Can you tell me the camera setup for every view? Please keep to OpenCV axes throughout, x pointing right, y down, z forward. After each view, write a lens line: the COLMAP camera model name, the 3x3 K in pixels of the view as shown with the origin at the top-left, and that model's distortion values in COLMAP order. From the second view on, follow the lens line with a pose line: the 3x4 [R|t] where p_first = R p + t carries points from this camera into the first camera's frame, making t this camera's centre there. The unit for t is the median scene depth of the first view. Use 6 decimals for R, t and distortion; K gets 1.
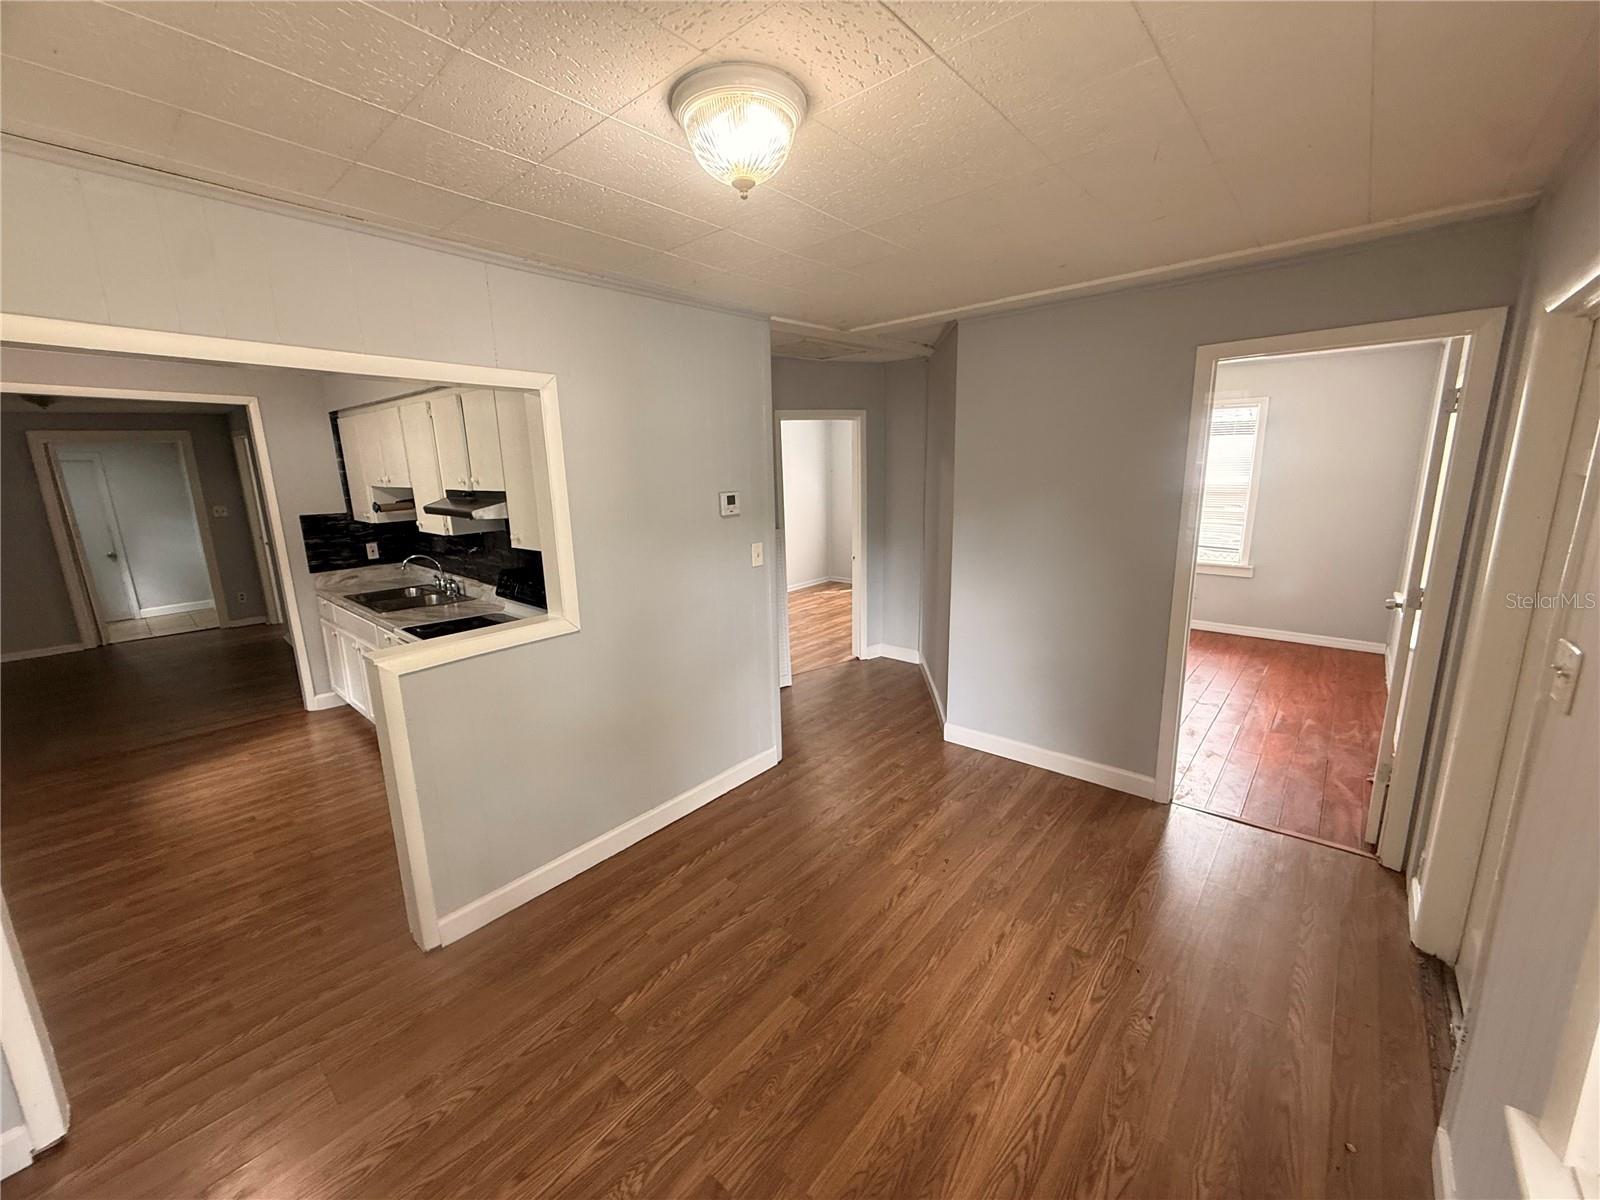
lens RADIAL K [[636.8, 0, 794.0], [0, 636.8, 598.8], [0, 0, 1]] dist [-0.000865, 0.000199]
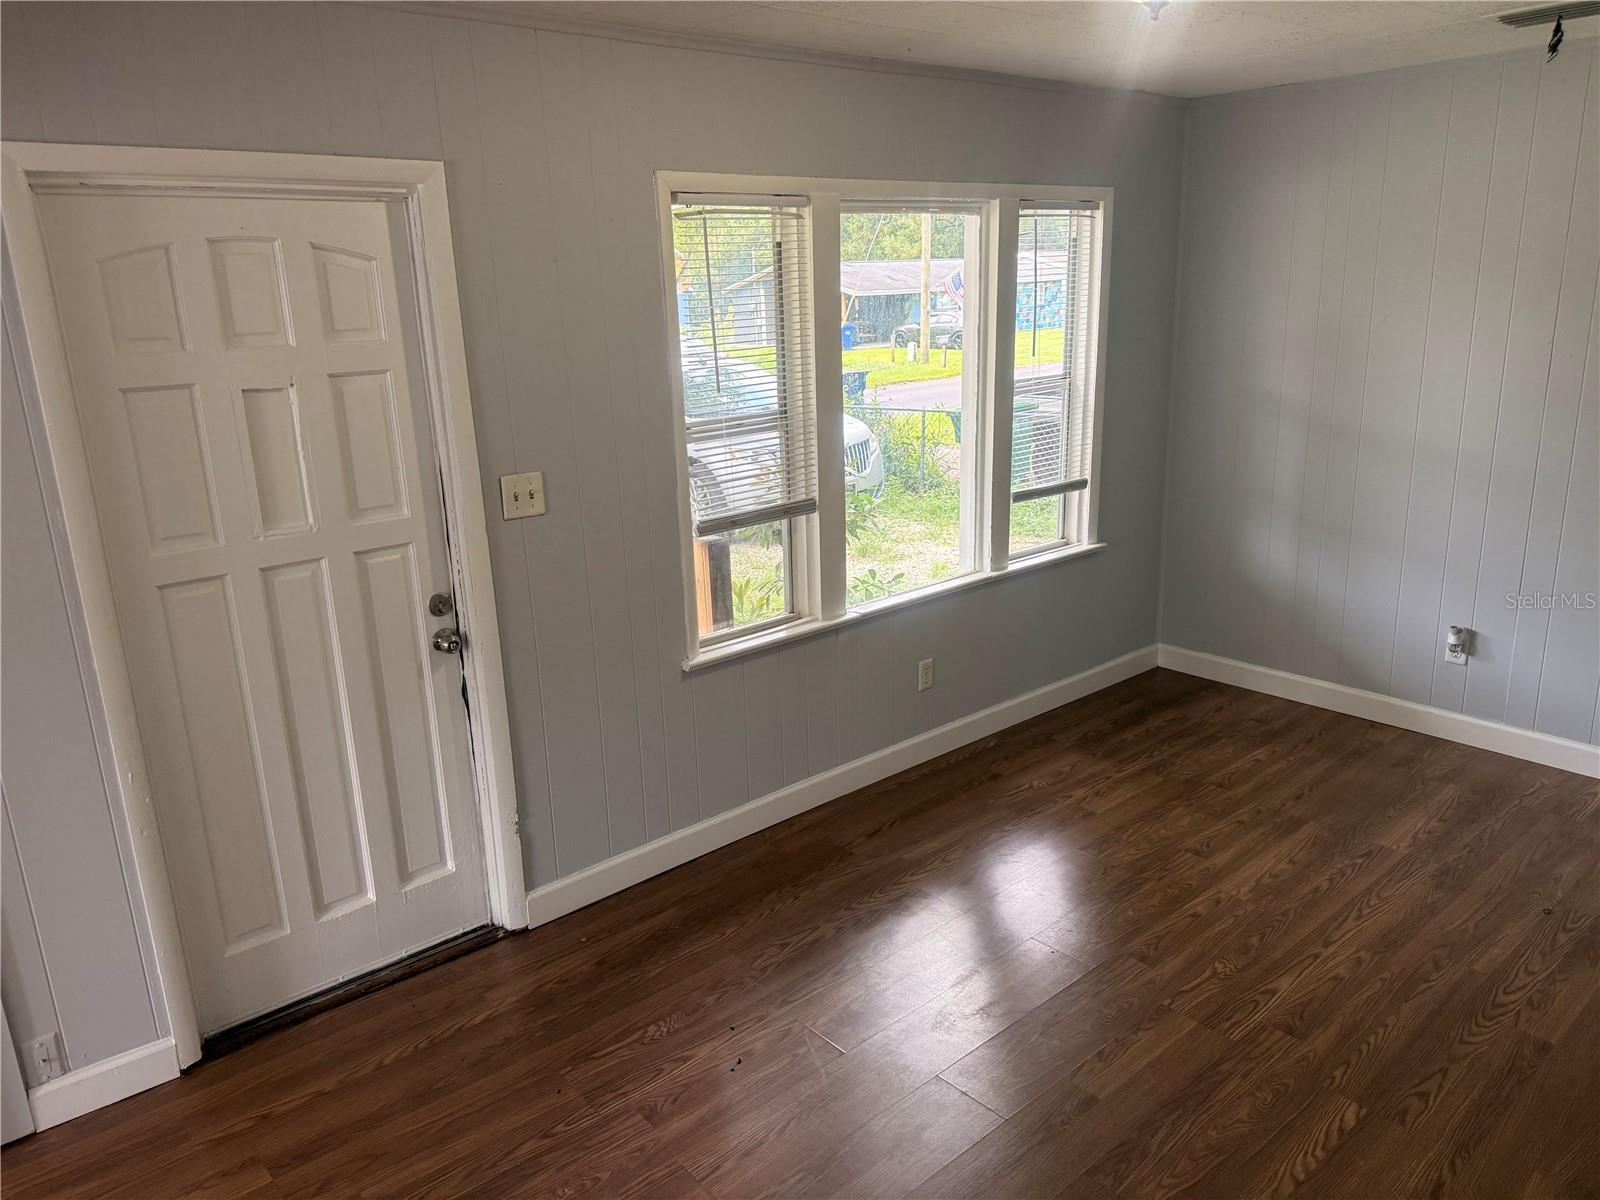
lens RADIAL K [[1124.9, 0, 805.0], [0, 1124.9, 602.8], [0, 0, 1]] dist [0.033302, -0.045661]
pose [[-0.989139, 0.016862, 0.146012, 0.109228], [0.082946, 0.884139, 0.459802, -0.390021], [-0.121342, 0.466920, -0.875935, 1.630403]]
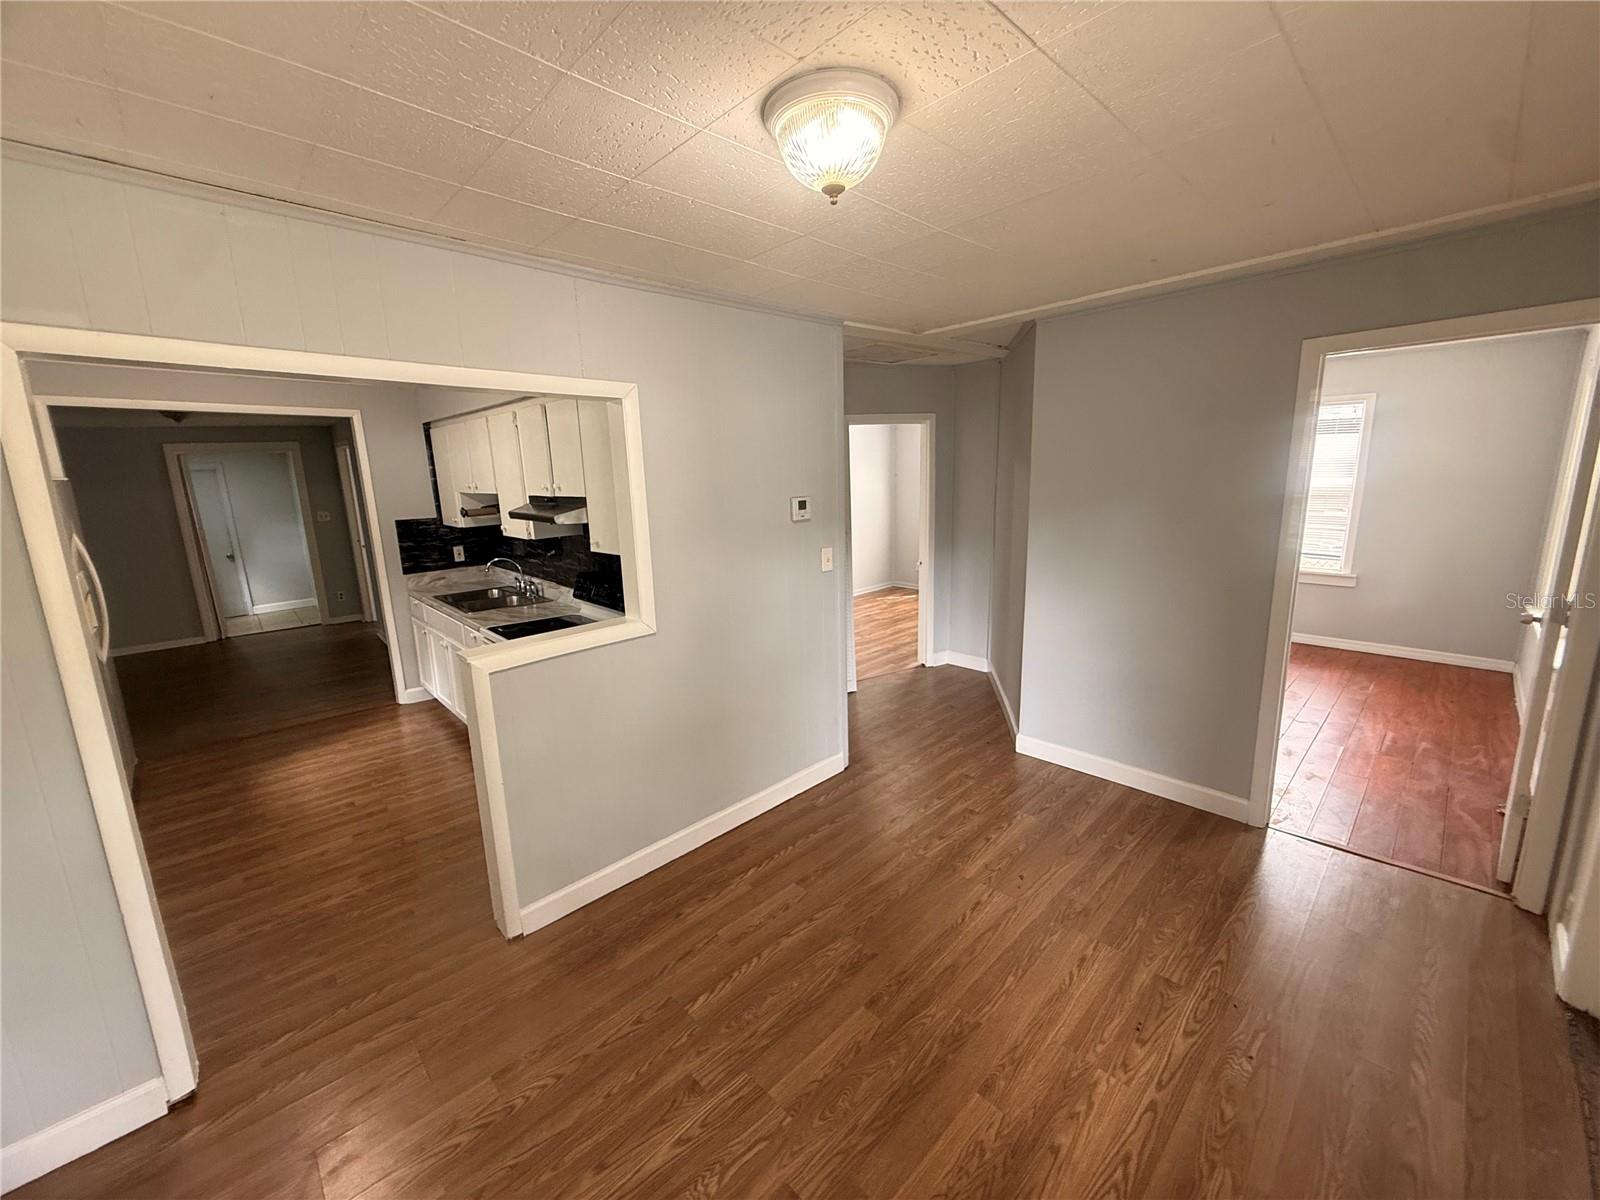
lens RADIAL K [[636.8, 0, 793.9], [0, 636.8, 598.5], [0, 0, 1]] dist [-0.000865, 0.000199]
pose [[0.995714, 0.011239, -0.091805, -0.024422], [-0.011950, 0.999903, -0.007201, -0.000632], [0.091715, 0.008267, 0.995751, 0.002203]]
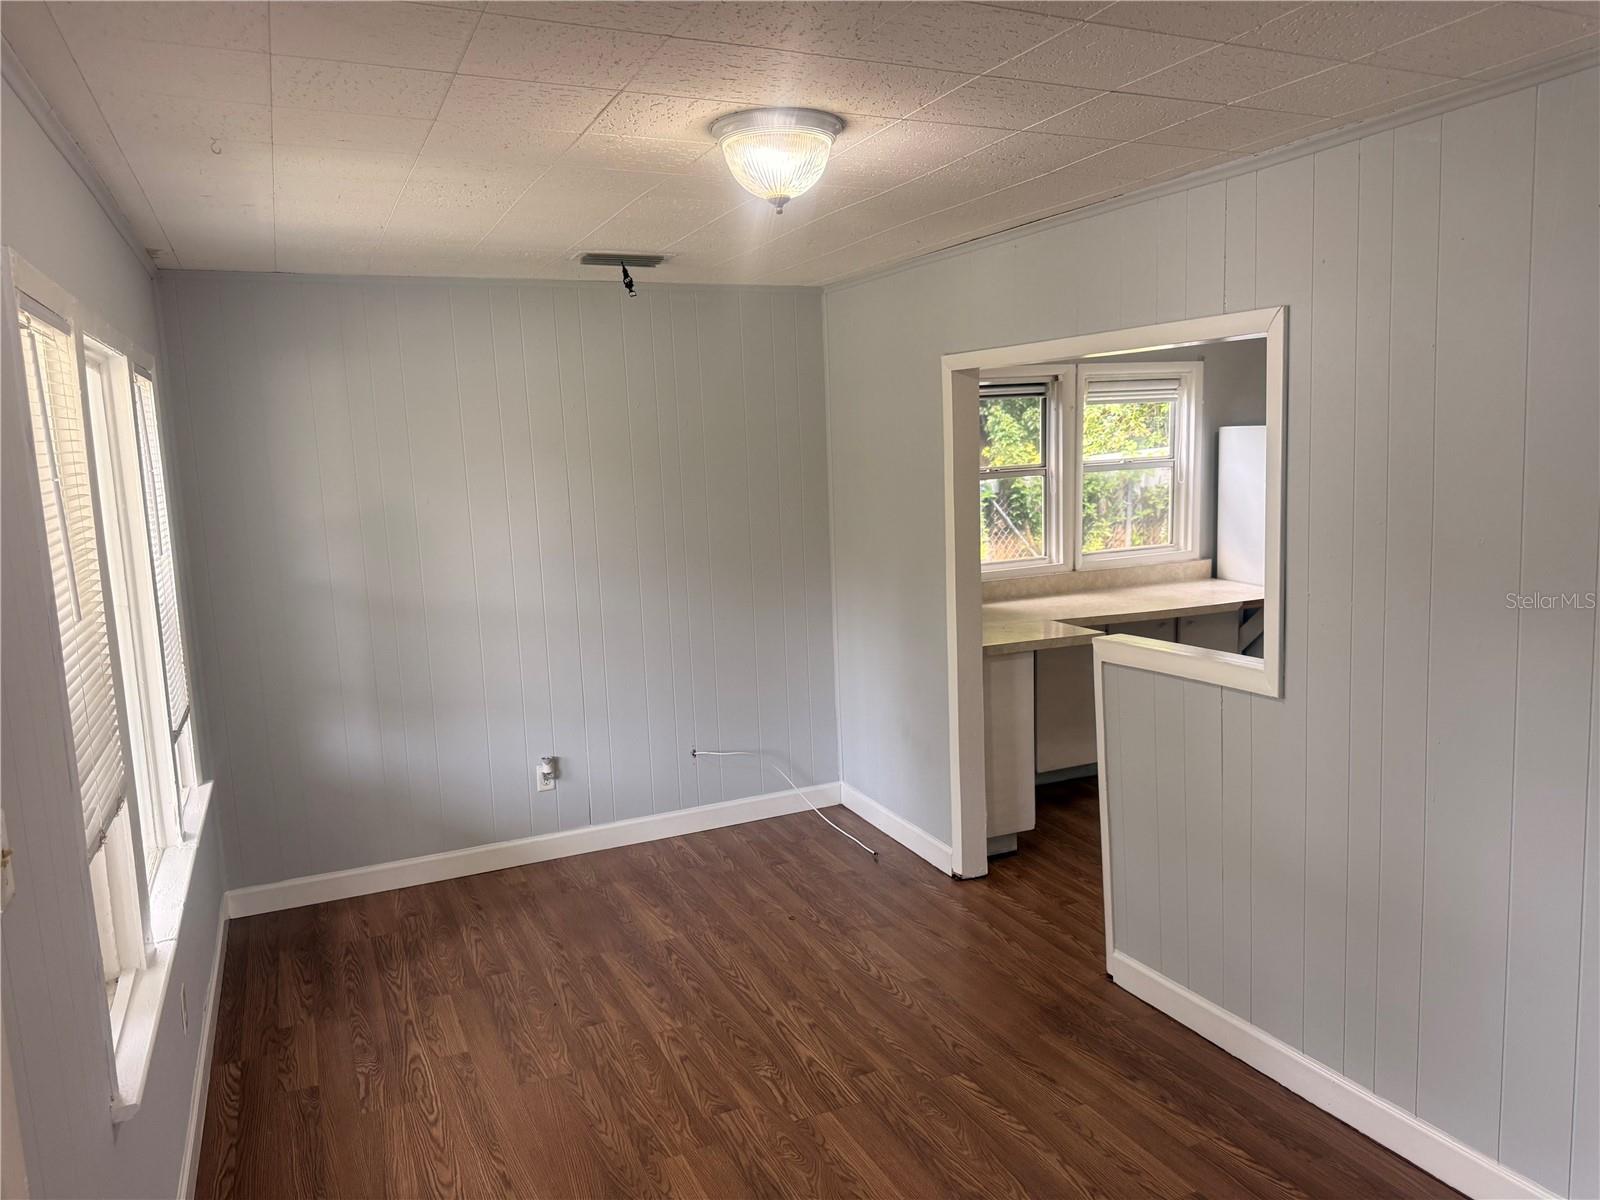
lens RADIAL K [[1124.9, 0, 797.2], [0, 1124.9, 595.5], [0, 0, 1]] dist [0.033302, -0.045661]
pose [[-0.414456, 0.159966, -0.895900, 0.938222], [-0.138291, 0.961929, 0.235730, -0.272504], [0.899501, 0.221594, -0.376555, 1.065188]]
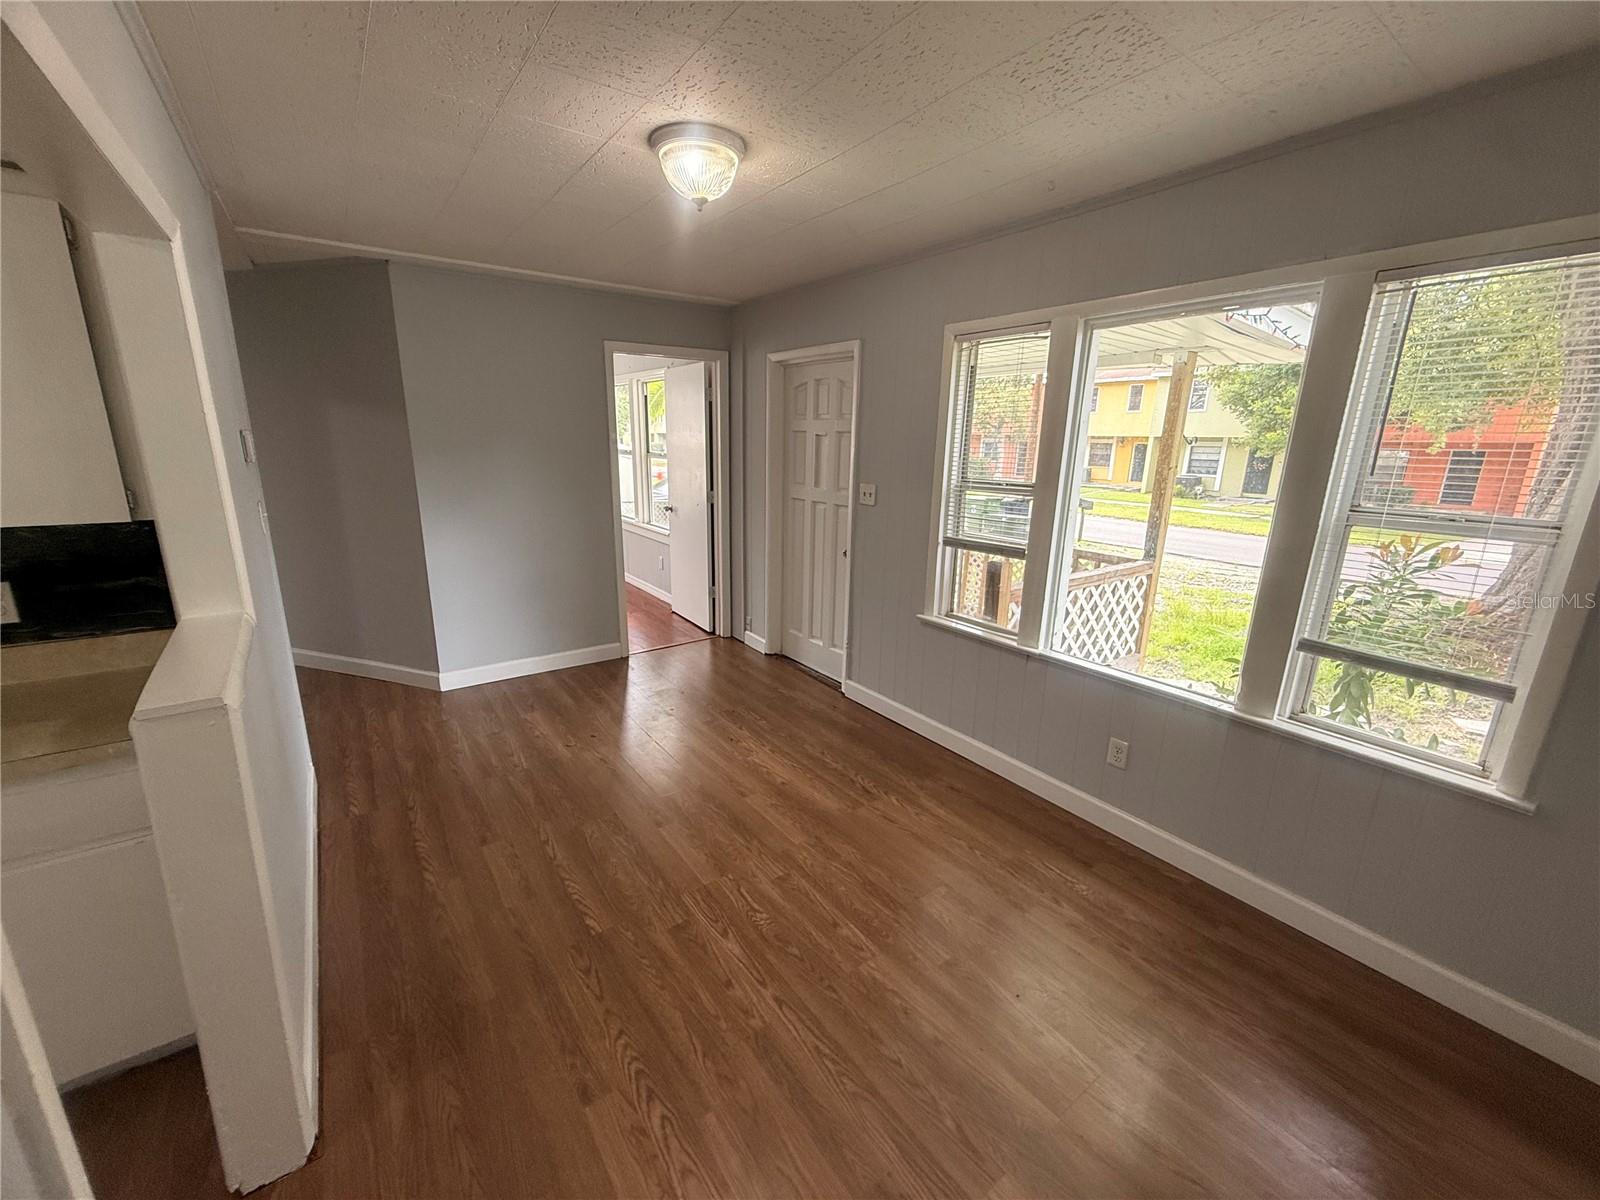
lens RADIAL K [[636.8, 0, 794.7], [0, 636.8, 599.6], [0, 0, 1]] dist [-0.000865, 0.000199]
pose [[0.224348, -0.213347, 0.950869, -0.919860], [0.176479, 0.968503, 0.175665, 0.006462], [-0.958396, 0.128398, 0.254933, 0.314261]]
